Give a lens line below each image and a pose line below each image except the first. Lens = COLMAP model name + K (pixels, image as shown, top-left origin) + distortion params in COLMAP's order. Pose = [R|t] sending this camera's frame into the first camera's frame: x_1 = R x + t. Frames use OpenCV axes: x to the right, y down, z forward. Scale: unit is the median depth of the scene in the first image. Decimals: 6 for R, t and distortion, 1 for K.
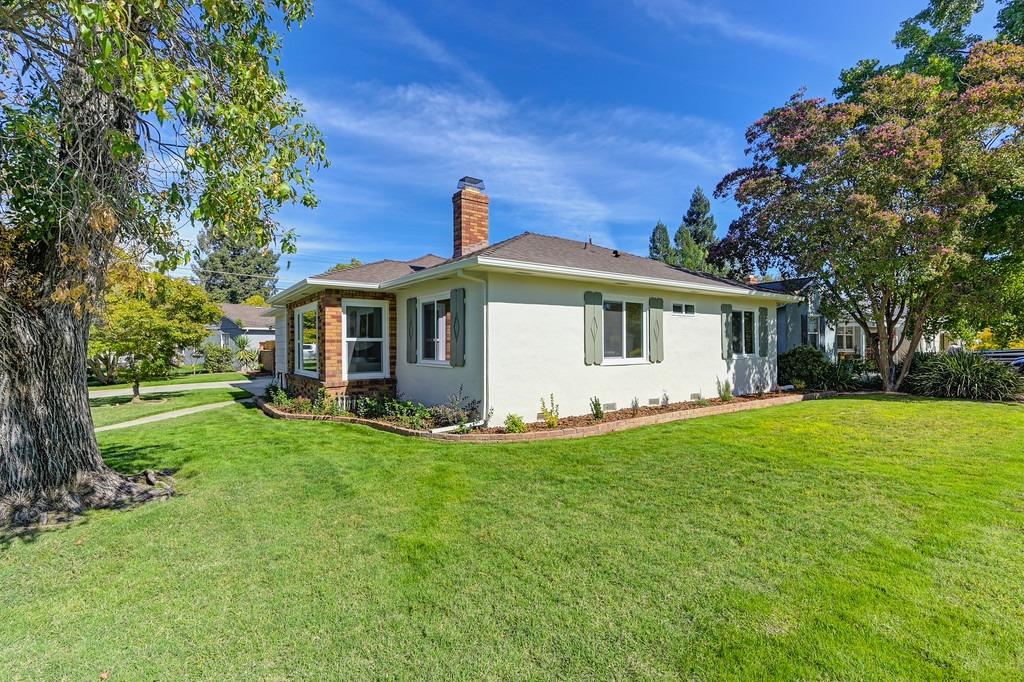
lens RADIAL K [[454.4, 0, 510.8], [0, 454.4, 364.1], [0, 0, 1]] dist [0.000483, 0.000013]
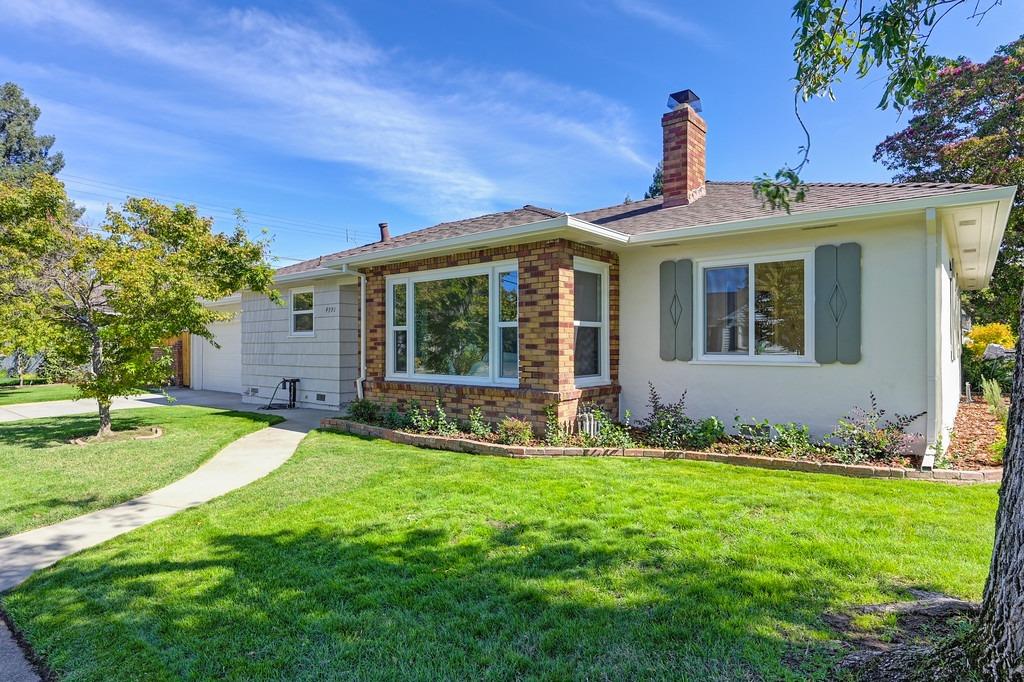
lens RADIAL K [[552.8, 0, 512.0], [0, 552.8, 341.0], [0, 0, 1]] dist [-0.003296, -0.000179]
pose [[0.969969, 0.005702, 0.243164, -0.505593], [0.006358, 0.998789, -0.048781, 0.005561], [-0.243147, 0.048862, 0.968758, 0.237984]]
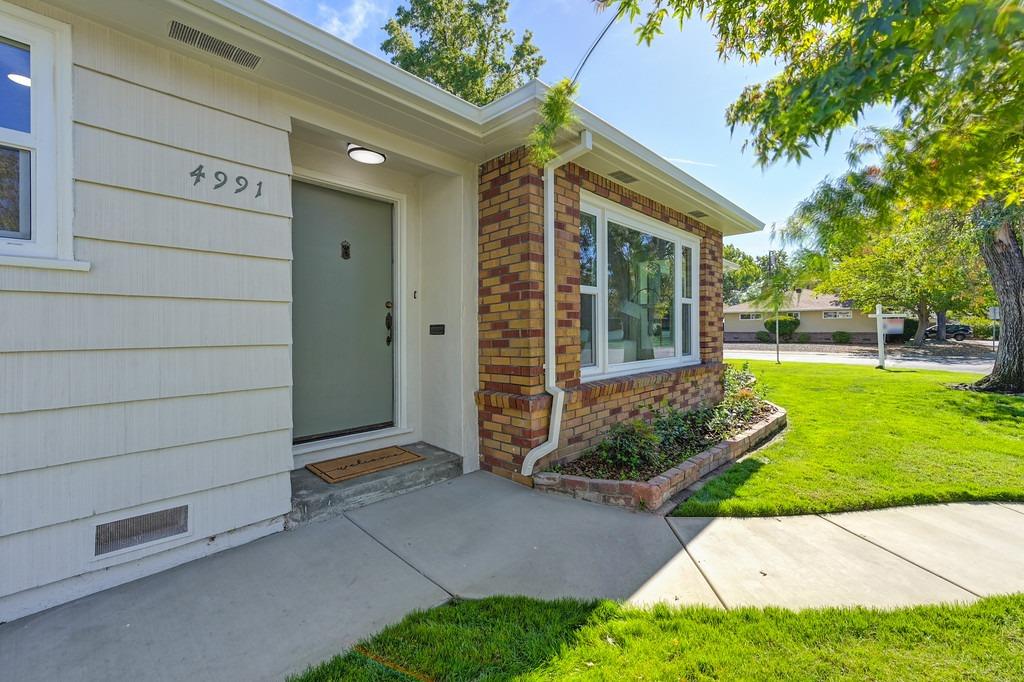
lens RADIAL K [[410.0, 0, 515.5], [0, 410.0, 343.5], [0, 0, 1]] dist [-0.001997, -0.000028]
pose [[-0.160886, -0.023090, 0.986703, -0.782967], [0.046678, 0.998430, 0.030975, -0.020300], [-0.985869, 0.051041, -0.159555, 1.121200]]
